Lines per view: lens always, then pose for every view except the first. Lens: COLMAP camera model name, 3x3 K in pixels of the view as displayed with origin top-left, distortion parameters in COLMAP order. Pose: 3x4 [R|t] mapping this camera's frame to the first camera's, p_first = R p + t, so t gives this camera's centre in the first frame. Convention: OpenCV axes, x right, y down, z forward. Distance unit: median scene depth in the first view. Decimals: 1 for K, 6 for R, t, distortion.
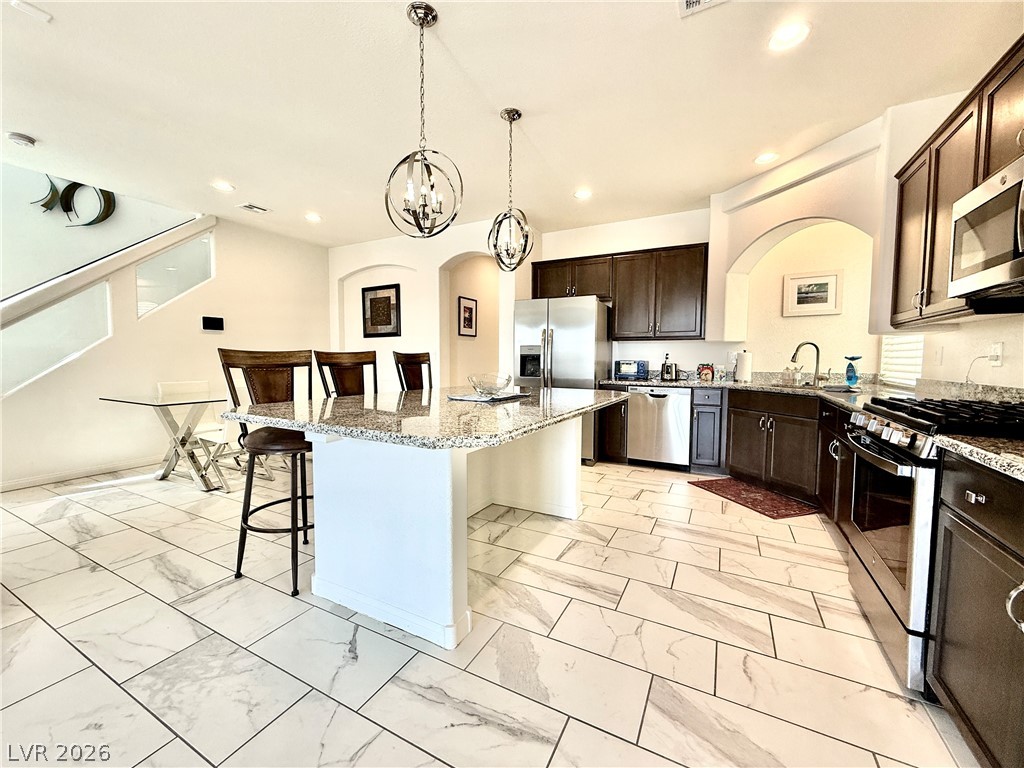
lens RADIAL K [[407.9, 0, 512.0], [0, 407.9, 384.0], [0, 0, 1]] dist [-0.000854, 0.000762]
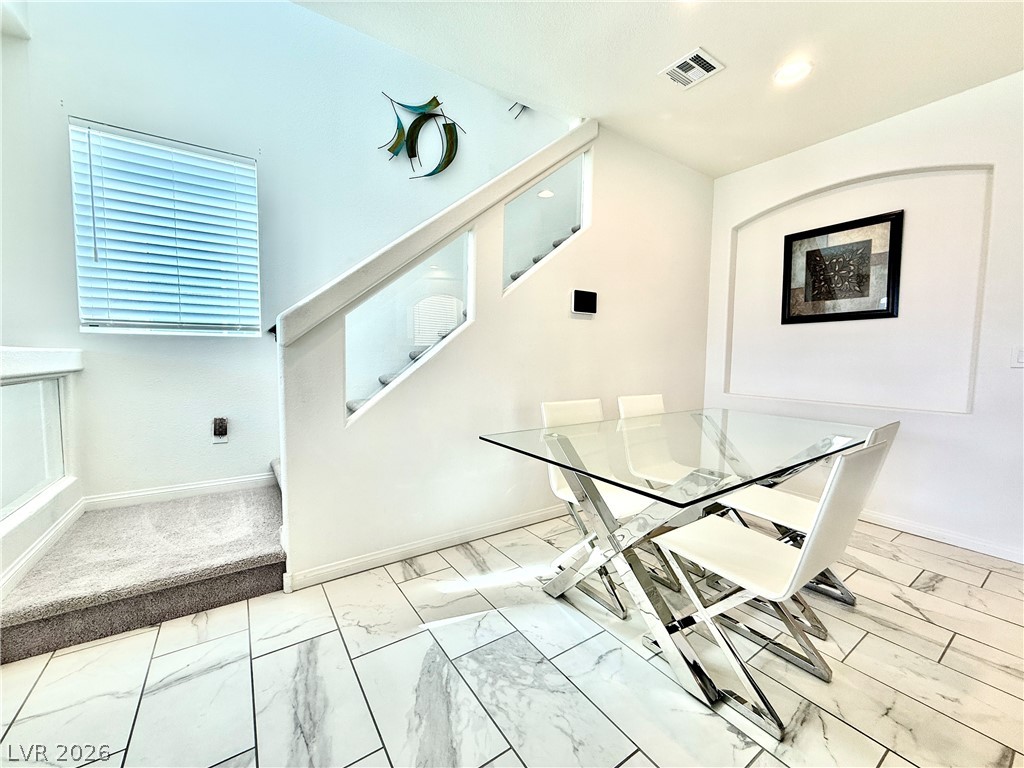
lens RADIAL K [[407.9, 0, 512.0], [0, 407.9, 384.0], [0, 0, 1]] dist [-0.000854, 0.000762]
pose [[0.884142, 0.039807, -0.465520, -0.554205], [-0.038553, 0.999182, 0.012218, -0.030262], [0.465625, 0.007145, 0.884953, 0.423676]]
